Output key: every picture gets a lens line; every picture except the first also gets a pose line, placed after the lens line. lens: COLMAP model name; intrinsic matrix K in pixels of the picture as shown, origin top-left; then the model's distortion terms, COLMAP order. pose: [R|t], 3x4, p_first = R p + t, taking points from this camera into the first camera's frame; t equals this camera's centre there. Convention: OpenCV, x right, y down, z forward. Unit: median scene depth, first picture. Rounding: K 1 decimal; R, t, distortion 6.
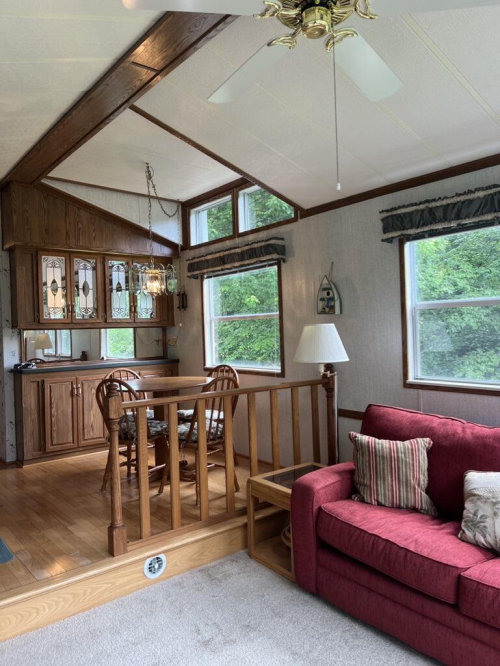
lens RADIAL K [[508.3, 0, 252.4], [0, 508.3, 331.4], [0, 0, 1]] dist [0.044981, -0.035997]
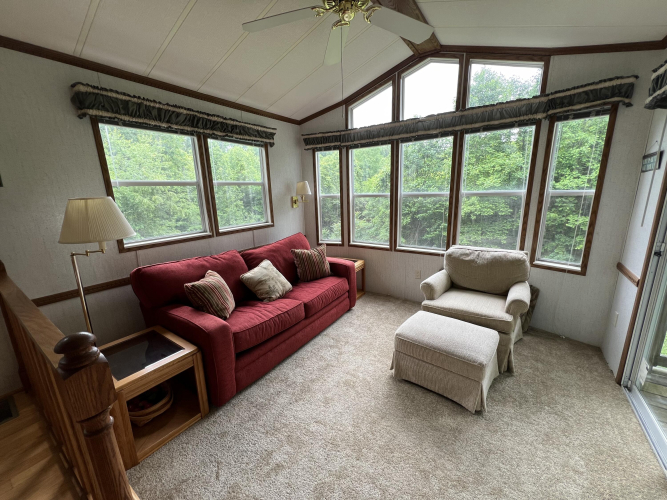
lens RADIAL K [[268.8, 0, 336.8], [0, 268.8, 249.6], [0, 0, 1]] dist [0.003560, 0.000517]
pose [[-0.285715, -0.185564, 0.940177, -0.521774], [0.030908, 0.978779, 0.202575, -0.011277], [-0.957816, 0.086938, -0.273917, 0.815684]]
